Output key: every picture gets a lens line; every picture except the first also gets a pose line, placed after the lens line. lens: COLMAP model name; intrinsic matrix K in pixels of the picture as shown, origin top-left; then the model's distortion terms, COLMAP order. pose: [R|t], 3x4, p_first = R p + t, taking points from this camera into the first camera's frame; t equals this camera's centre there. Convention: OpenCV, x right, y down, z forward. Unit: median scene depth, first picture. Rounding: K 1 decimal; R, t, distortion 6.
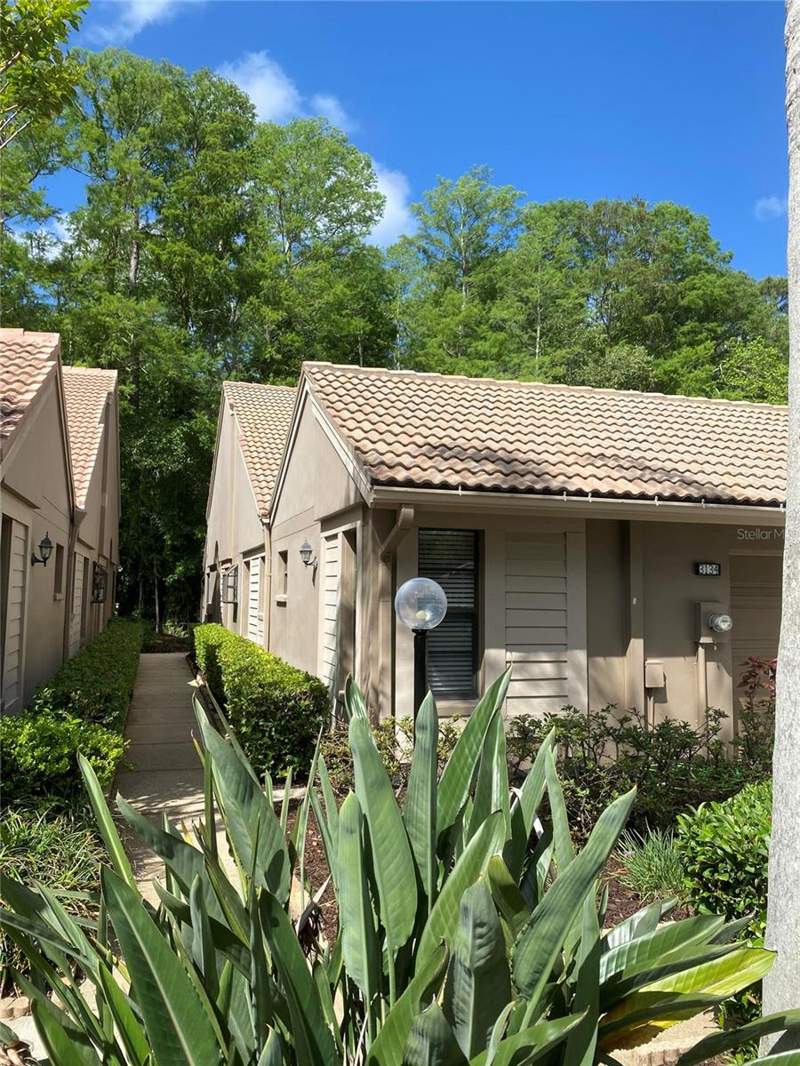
lens RADIAL K [[808.1, 0, 384.1], [0, 808.1, 514.4], [0, 0, 1]] dist [0.062677, -0.002305]
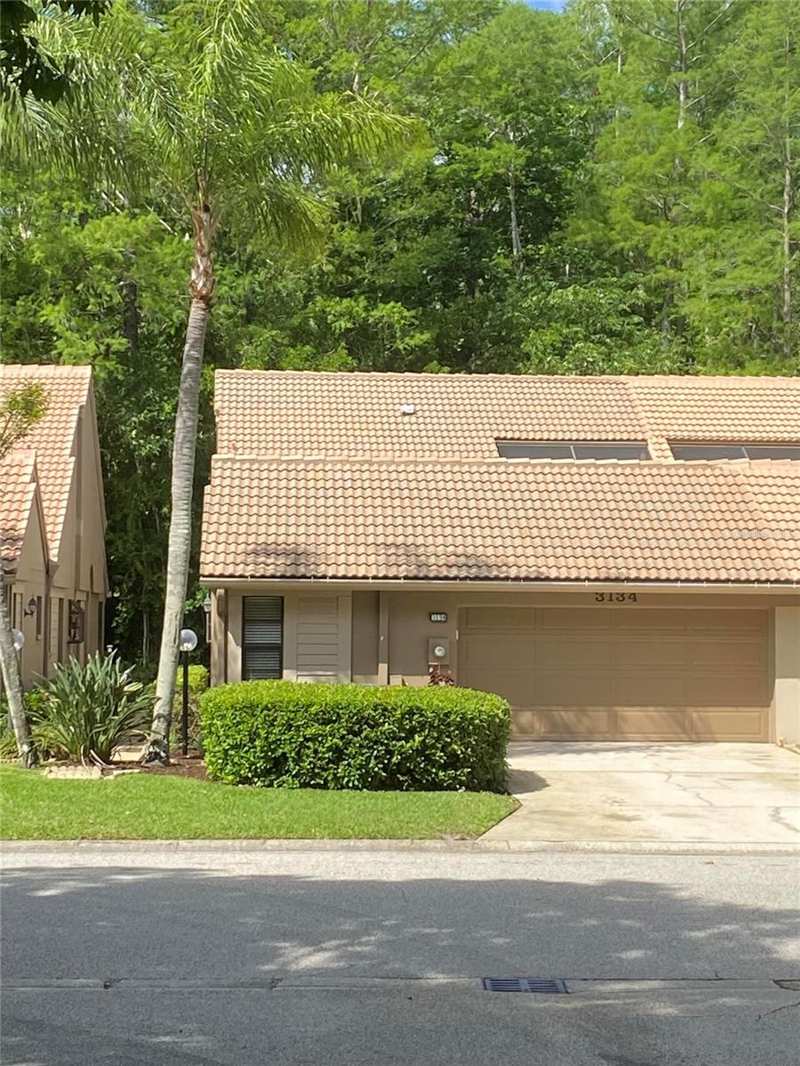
lens RADIAL K [[2298.8, 0, 400.2], [0, 2298.8, 508.5], [0, 0, 1]] dist [0.343603, 0.026900]
pose [[0.977733, -0.015510, -0.209280, 0.841508], [0.025528, 0.998649, 0.045251, -0.230135], [0.208295, -0.049586, 0.976808, -2.222086]]
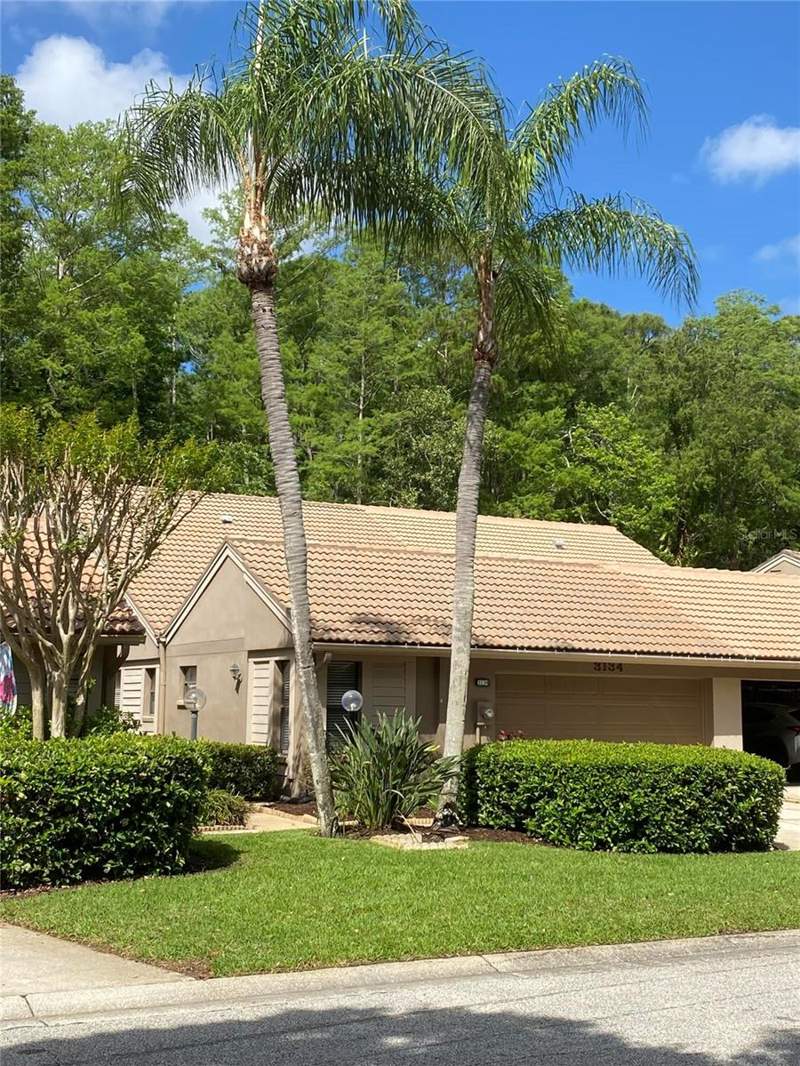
lens RADIAL K [[1381.2, 0, 400.0], [0, 1381.2, 533.0], [0, 0, 1]] dist [0.163873, -0.022199]
pose [[0.972974, 0.024980, 0.229558, -0.315715], [-0.019394, 0.999459, -0.026560, -0.116228], [-0.230098, 0.021390, 0.972932, -1.258049]]
